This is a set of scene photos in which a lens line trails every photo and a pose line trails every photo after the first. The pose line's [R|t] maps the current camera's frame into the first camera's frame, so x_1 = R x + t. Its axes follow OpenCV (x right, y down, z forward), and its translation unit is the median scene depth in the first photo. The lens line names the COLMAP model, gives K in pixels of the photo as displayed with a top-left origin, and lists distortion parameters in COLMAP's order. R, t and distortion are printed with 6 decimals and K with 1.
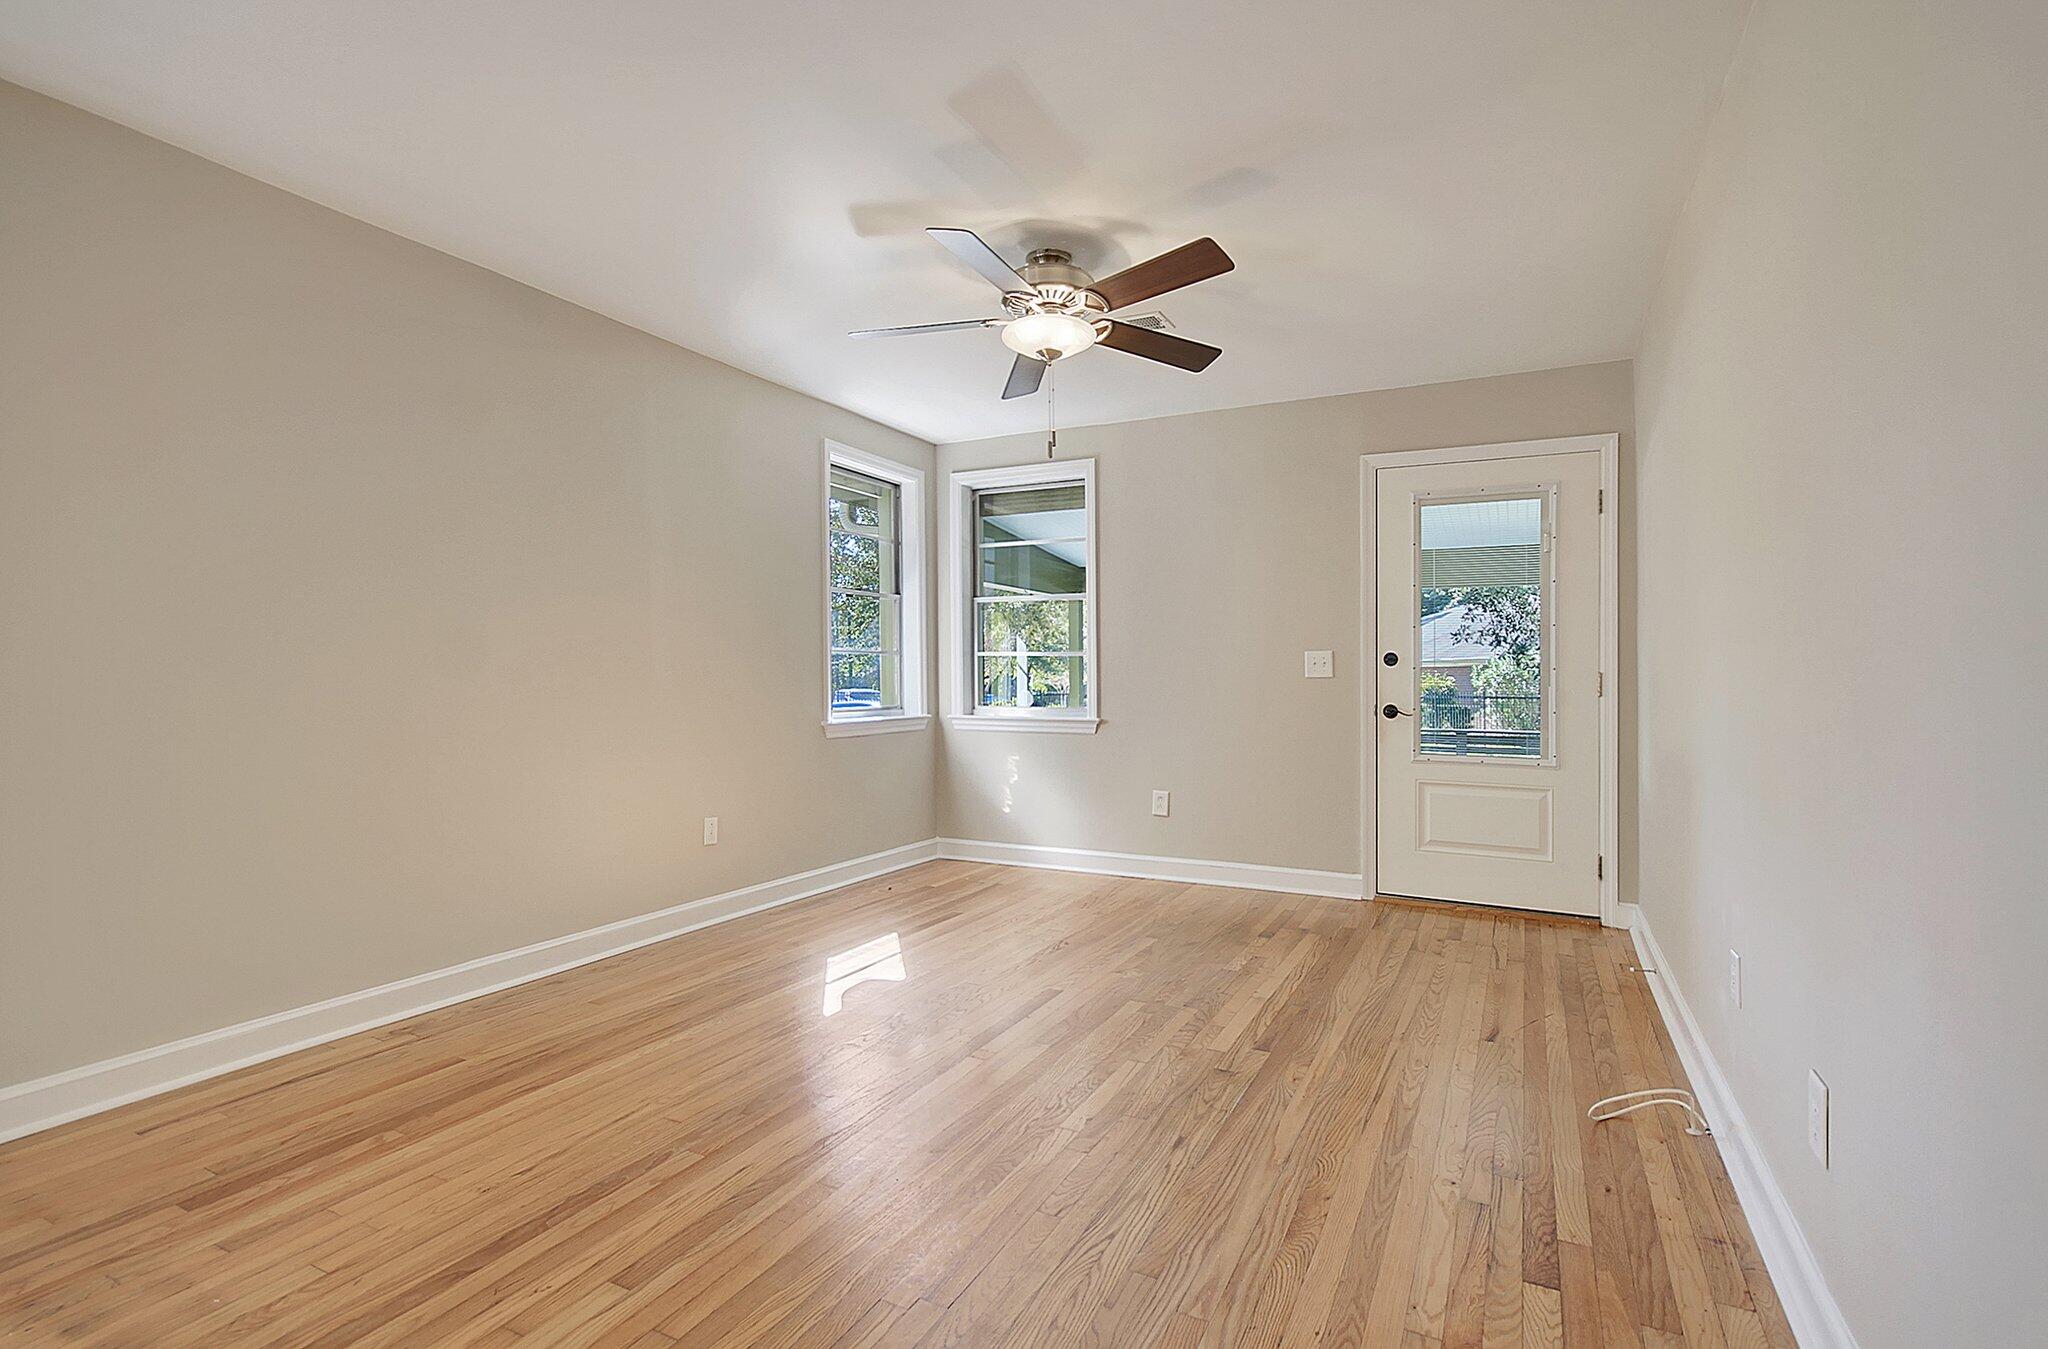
lens RADIAL K [[983.9, 0, 1024.0], [0, 983.9, 674.5], [0, 0, 1]] dist [-0.004200, -0.000357]
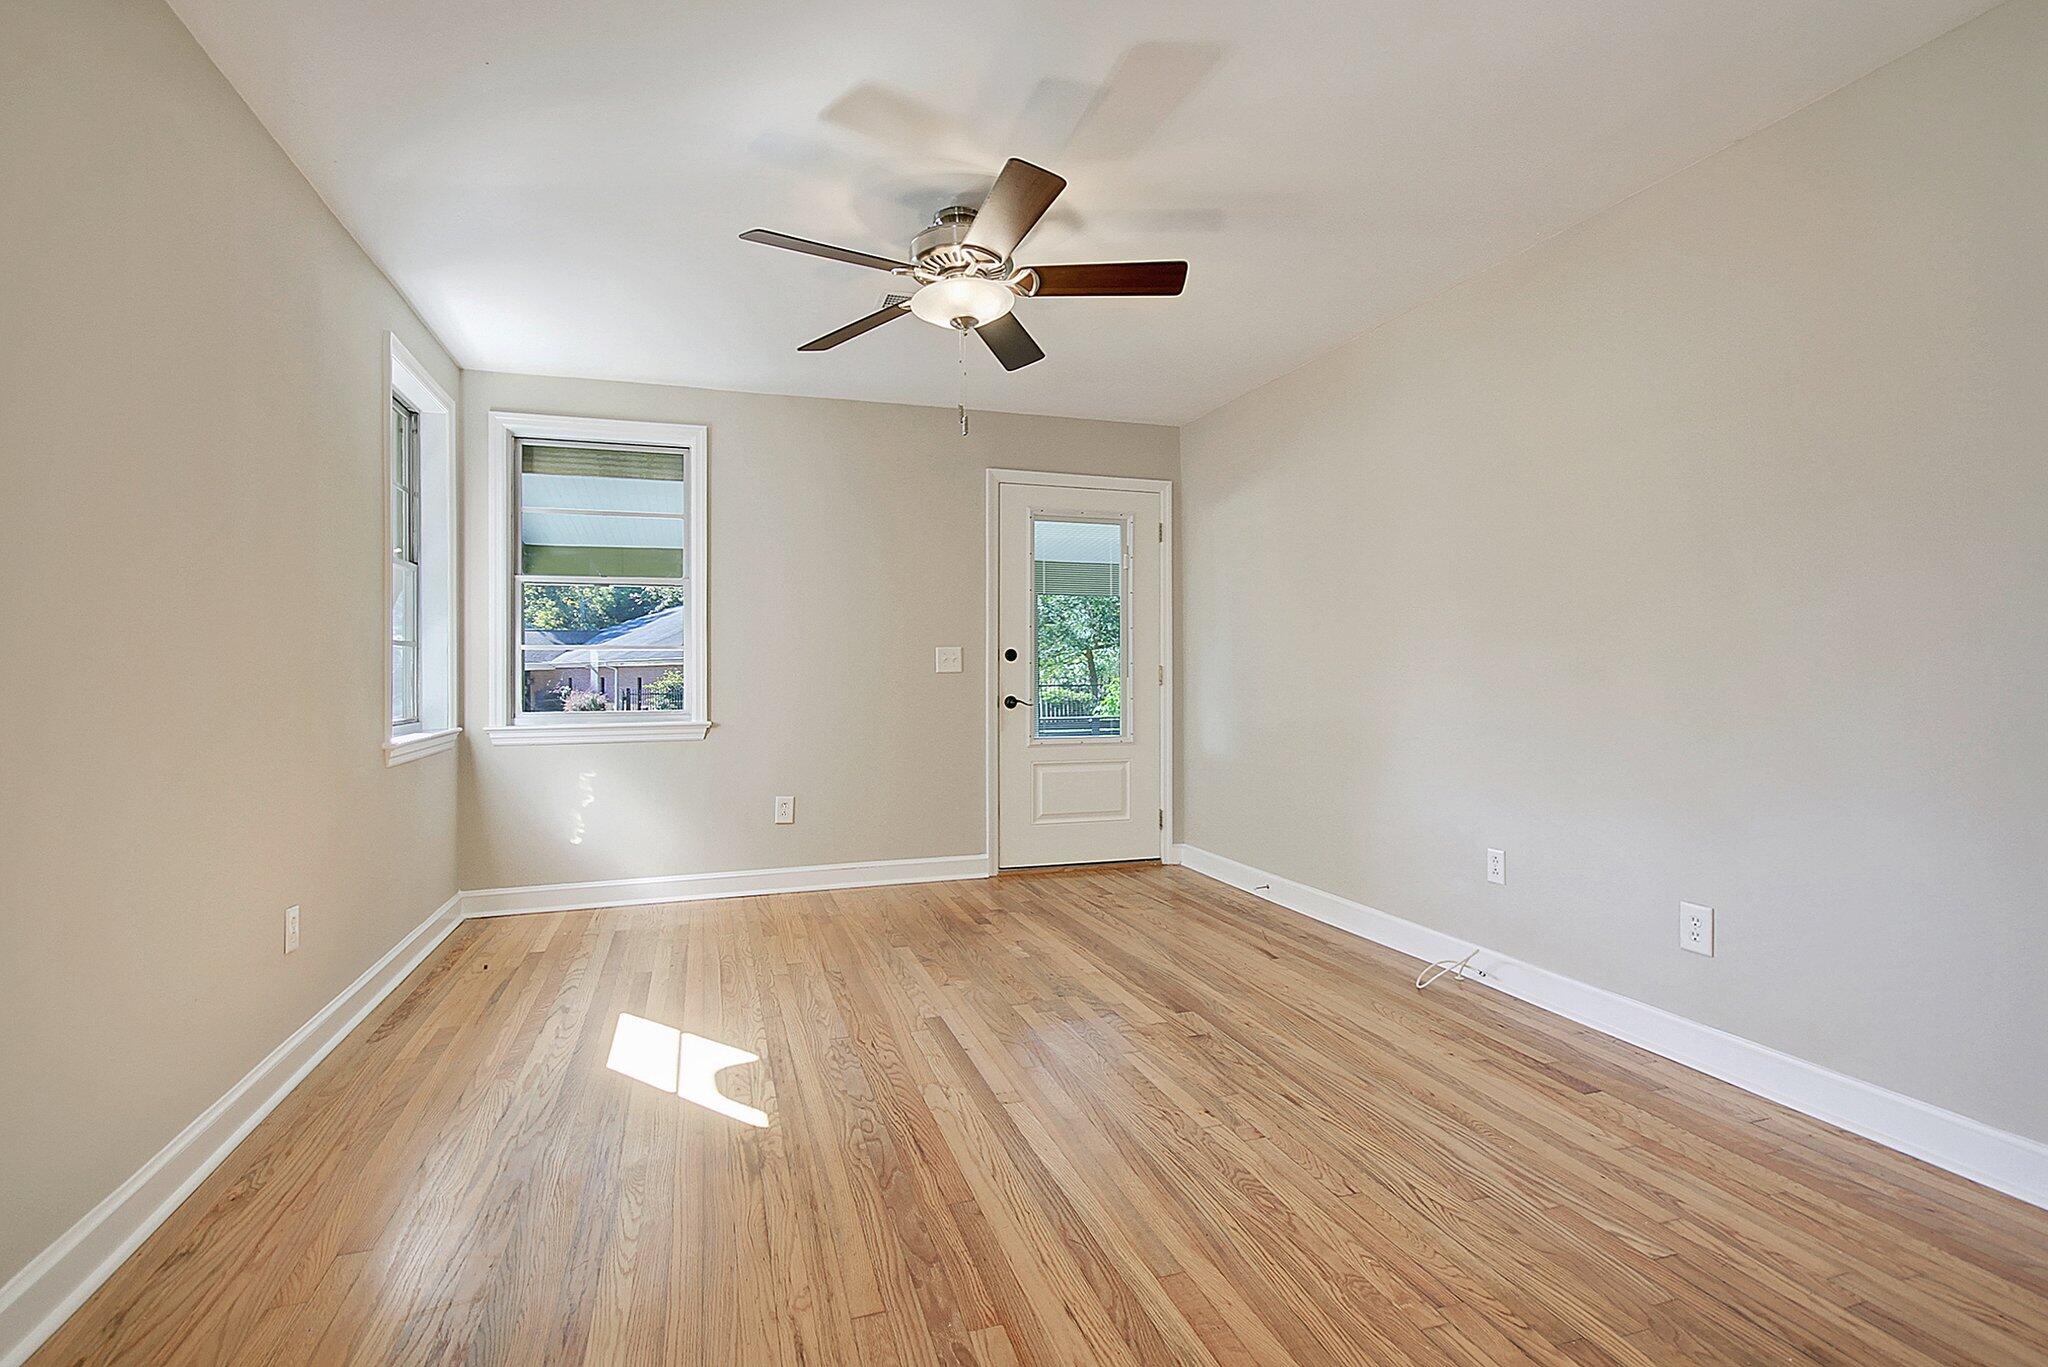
lens RADIAL K [[961.8, 0, 1025.5], [0, 961.8, 650.1], [0, 0, 1]] dist [-0.008274, 0.000576]
pose [[0.699805, 0.008104, 0.714288, -0.426789], [0.009192, 0.999751, -0.020348, 0.001359], [-0.714275, 0.020805, 0.699556, 0.247110]]
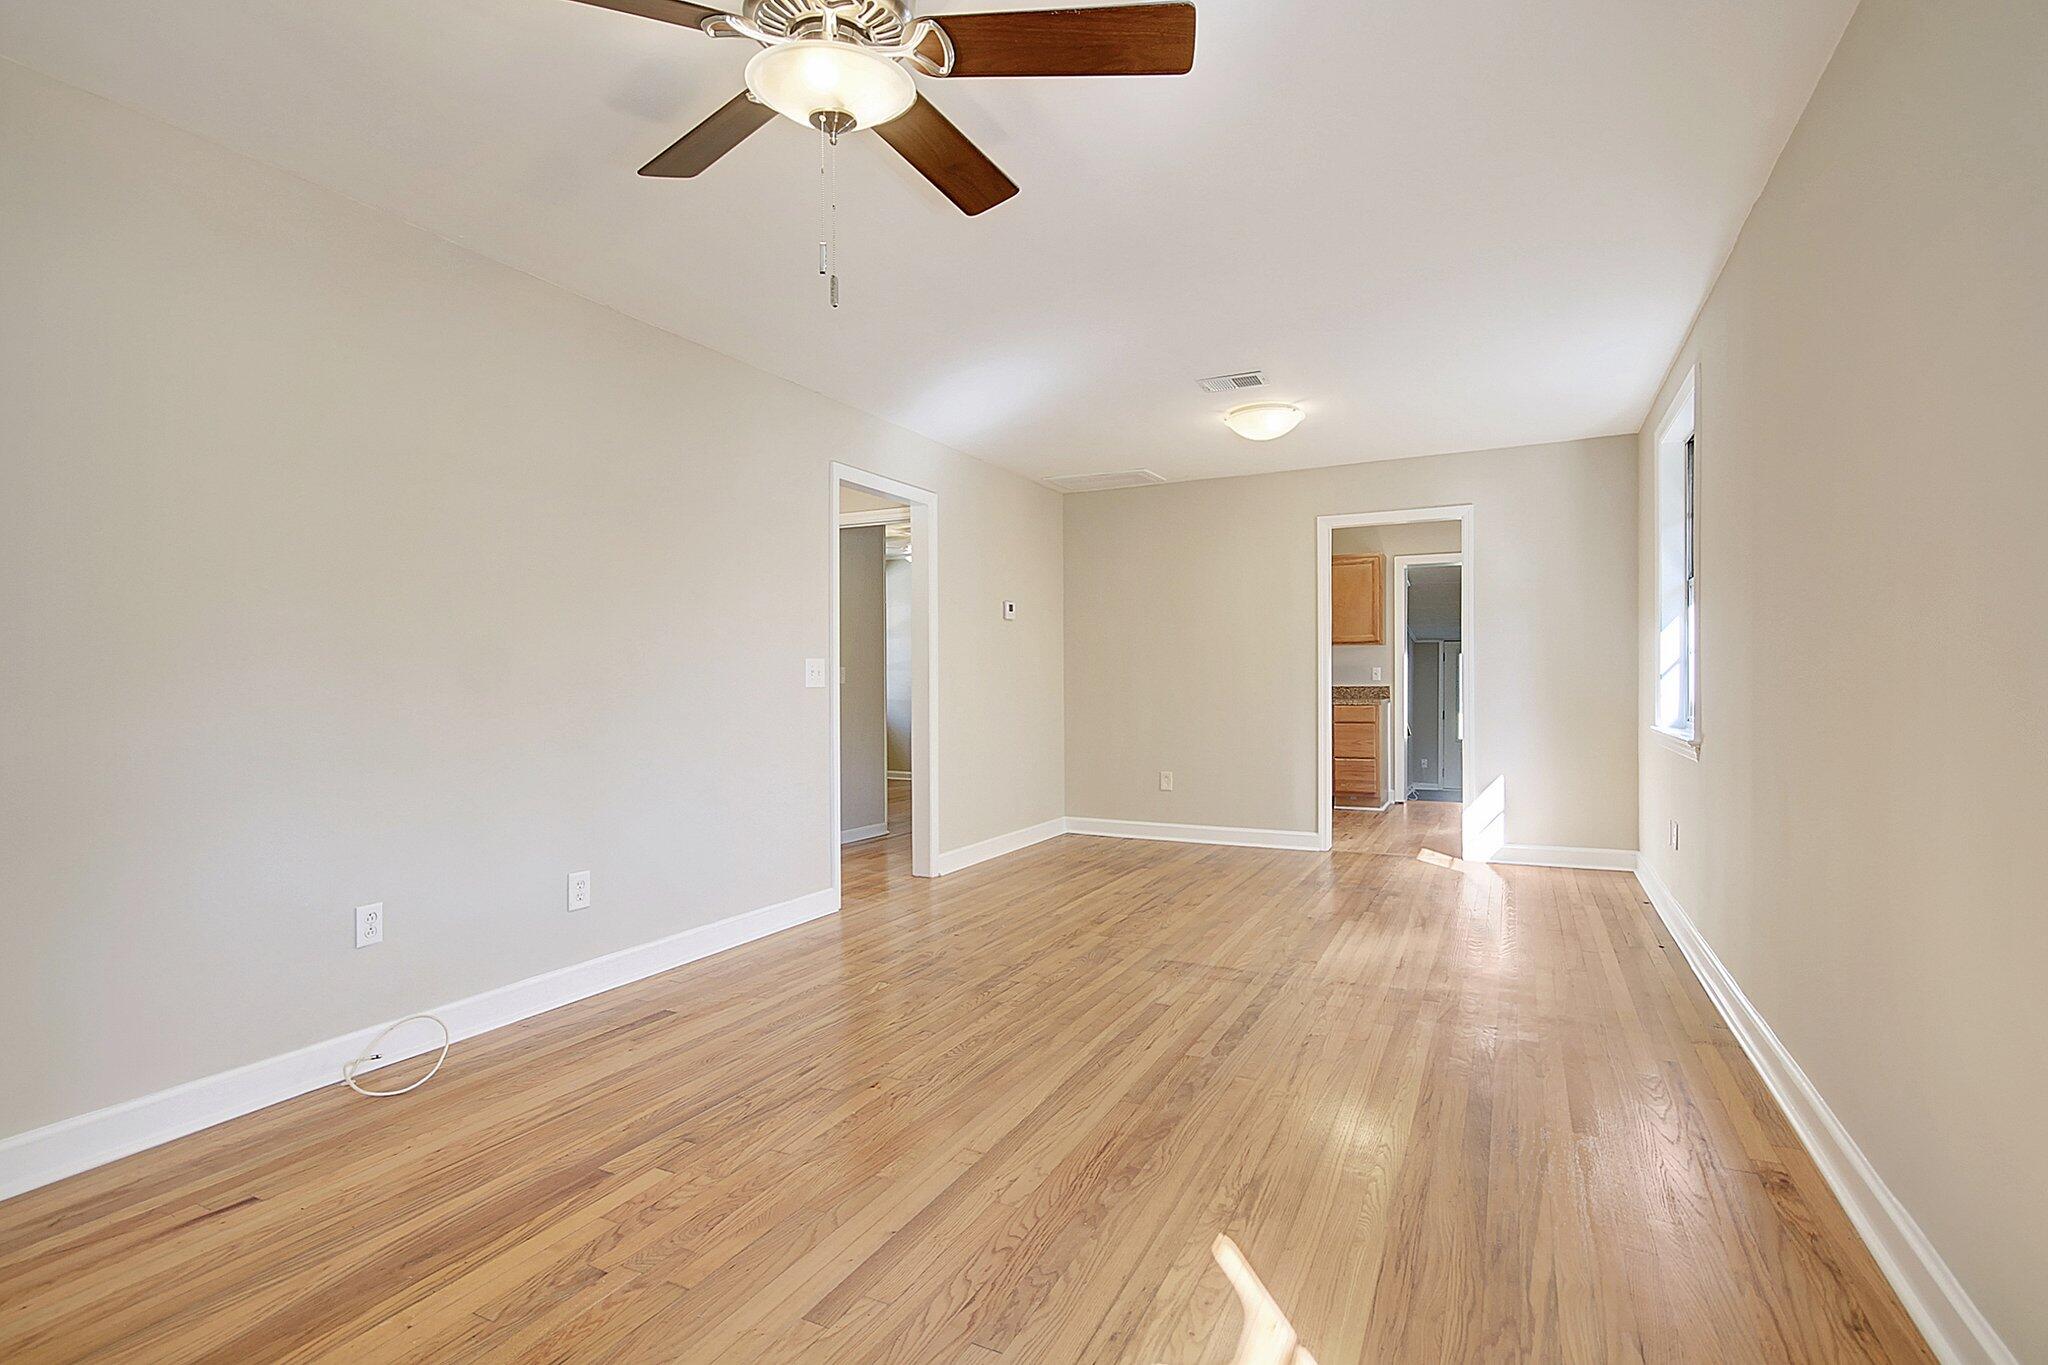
lens RADIAL K [[996.3, 0, 1064.9], [0, 996.3, 687.9], [0, 0, 1]] dist [0.002865, 0.000695]
pose [[-0.998758, 0.000580, -0.049824, -0.052500], [0.000256, 0.999979, 0.006521, -0.000371], [0.049827, 0.006500, -0.998737, 1.187681]]
